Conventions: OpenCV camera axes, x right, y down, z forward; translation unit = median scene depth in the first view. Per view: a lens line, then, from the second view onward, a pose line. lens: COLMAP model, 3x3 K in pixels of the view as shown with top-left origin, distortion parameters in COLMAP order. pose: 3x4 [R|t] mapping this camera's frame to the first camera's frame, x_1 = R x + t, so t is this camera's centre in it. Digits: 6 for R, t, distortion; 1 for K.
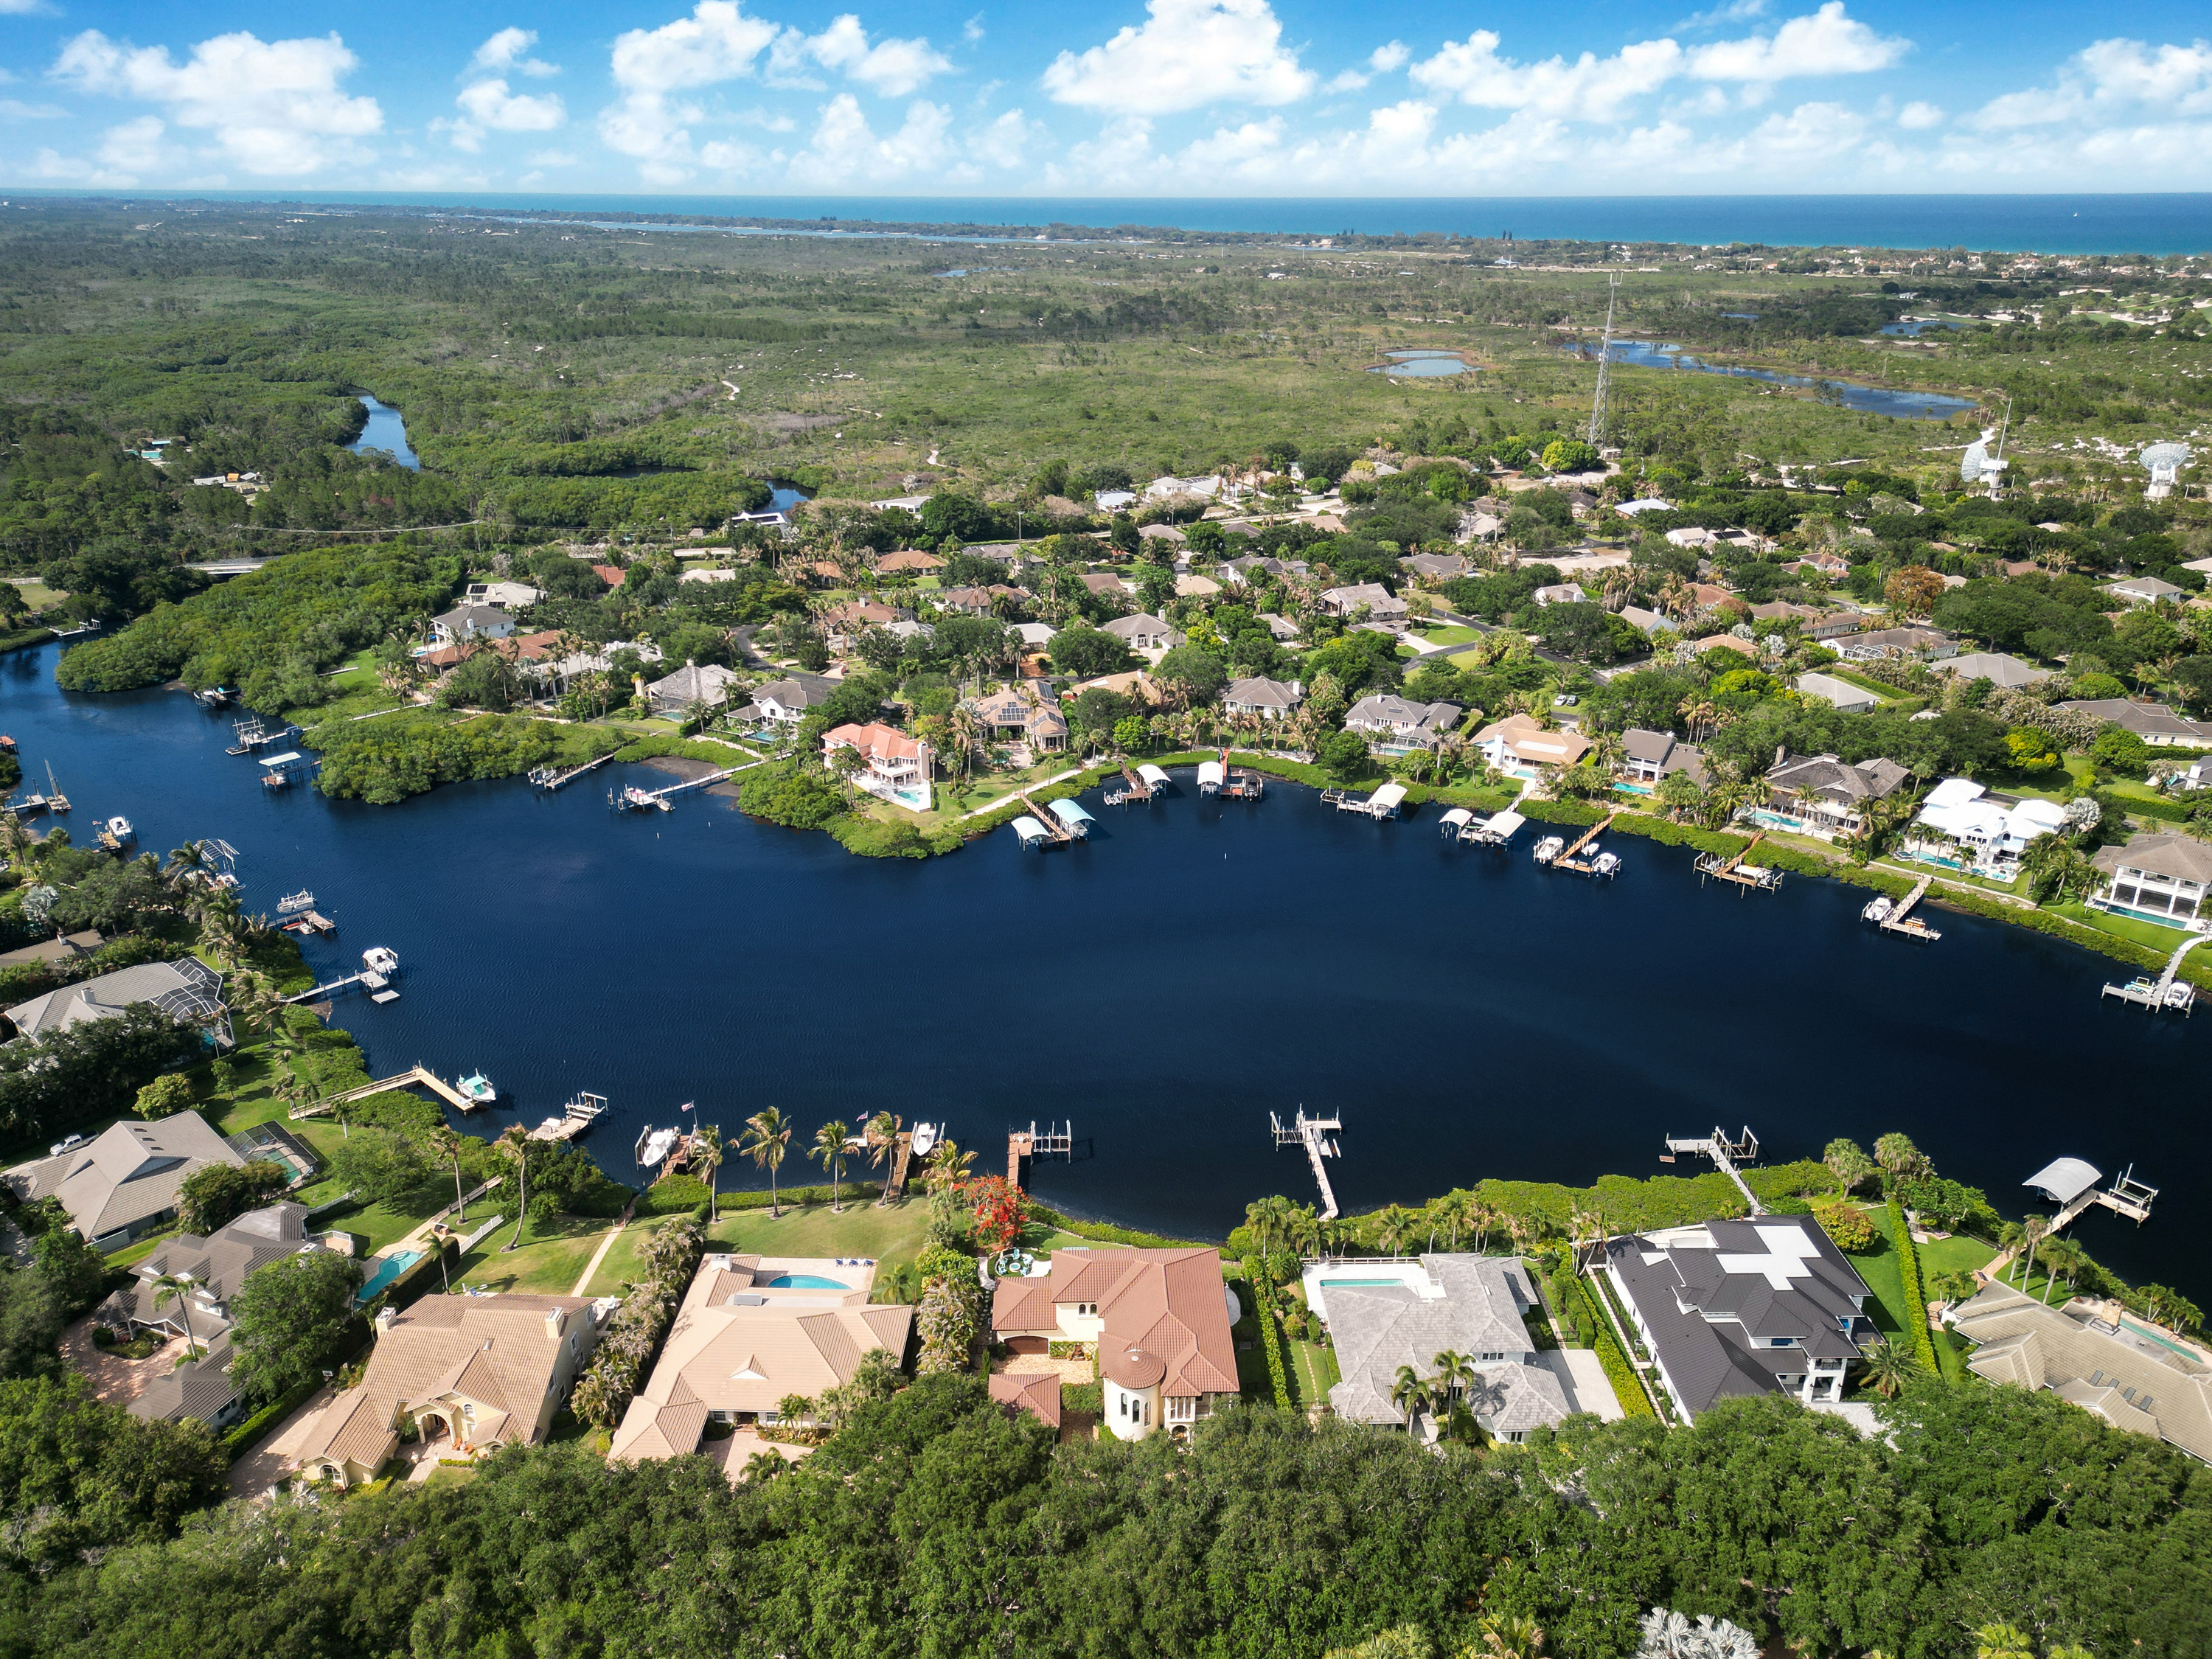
lens RADIAL K [[1549.2, 0, 1092.4], [0, 1549.2, 825.5], [0, 0, 1]] dist [0.097280, -0.106248]
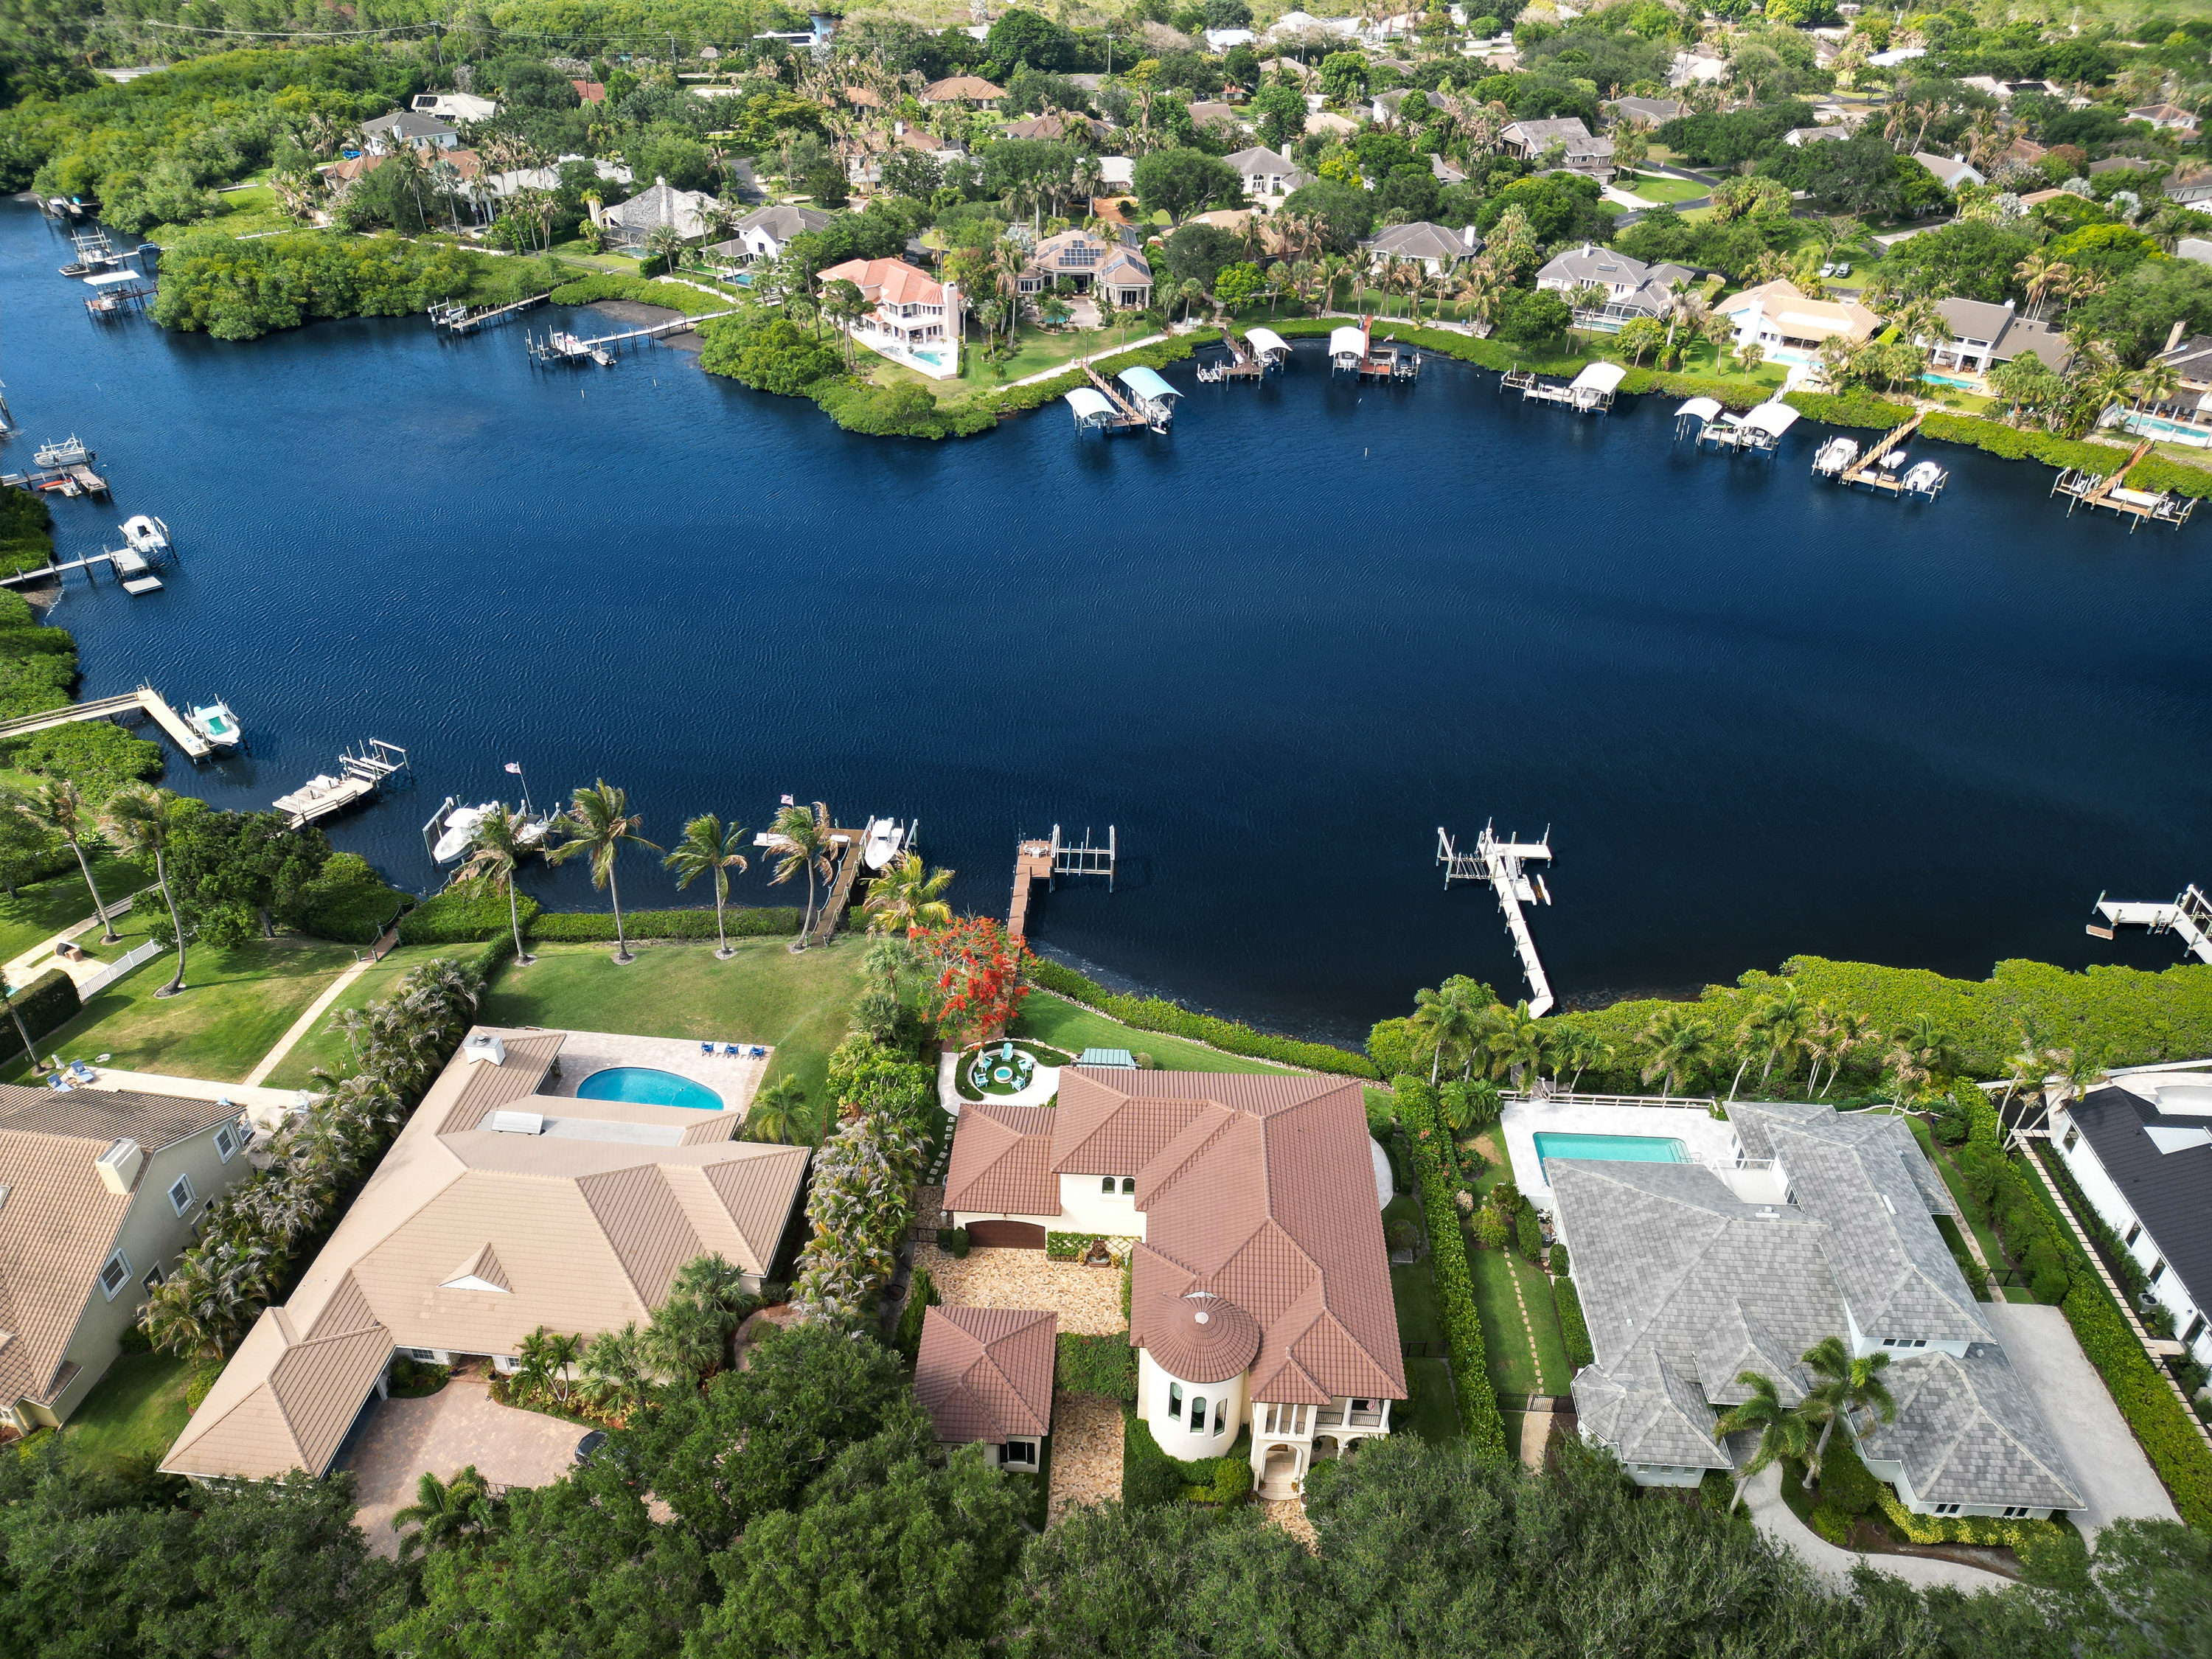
lens RADIAL K [[1549.2, 0, 1092.4], [0, 1549.2, 825.5], [0, 0, 1]] dist [0.097280, -0.106248]
pose [[0.997650, 0.050169, -0.046667, 0.003626], [-0.039047, 0.975953, 0.214455, 0.036754], [0.056304, -0.212129, 0.975618, 0.255814]]
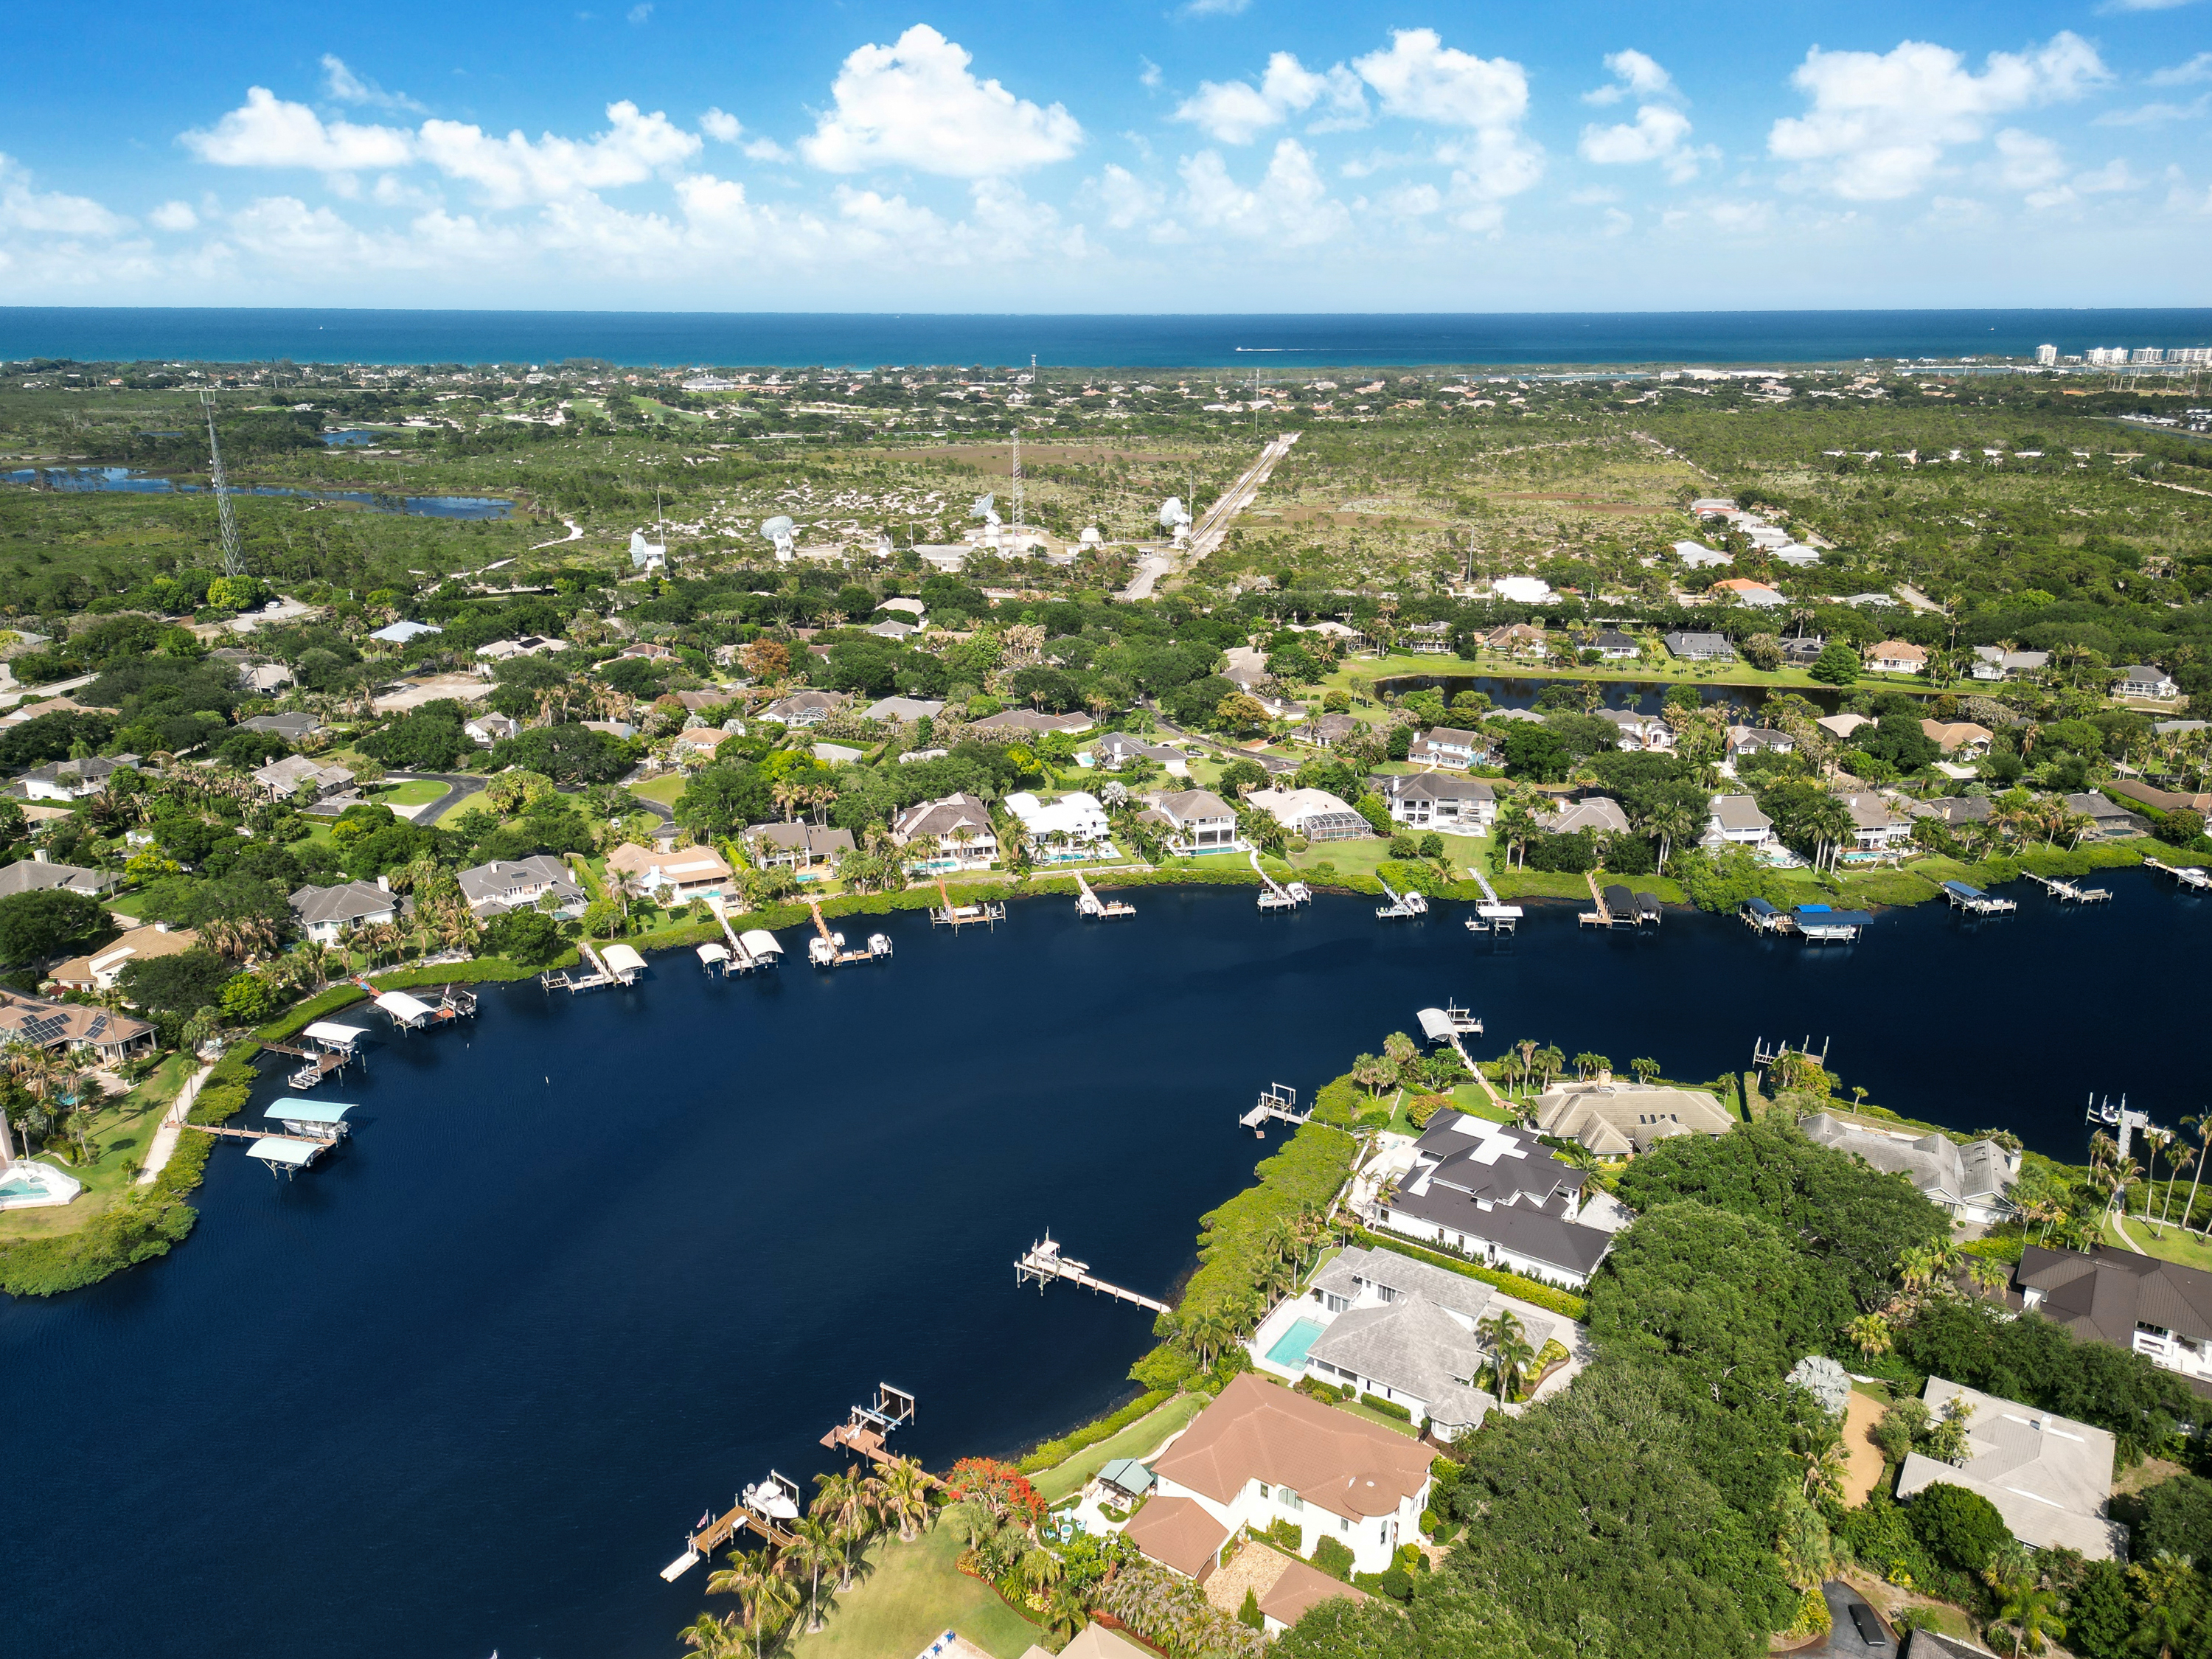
lens RADIAL K [[1549.2, 0, 1092.4], [0, 1549.2, 825.5], [0, 0, 1]] dist [0.097280, -0.106248]
pose [[0.592099, -0.255562, 0.764268, -0.343150], [0.303789, 0.949200, 0.082047, -0.088406], [-0.746412, 0.183597, 0.639658, 0.200955]]
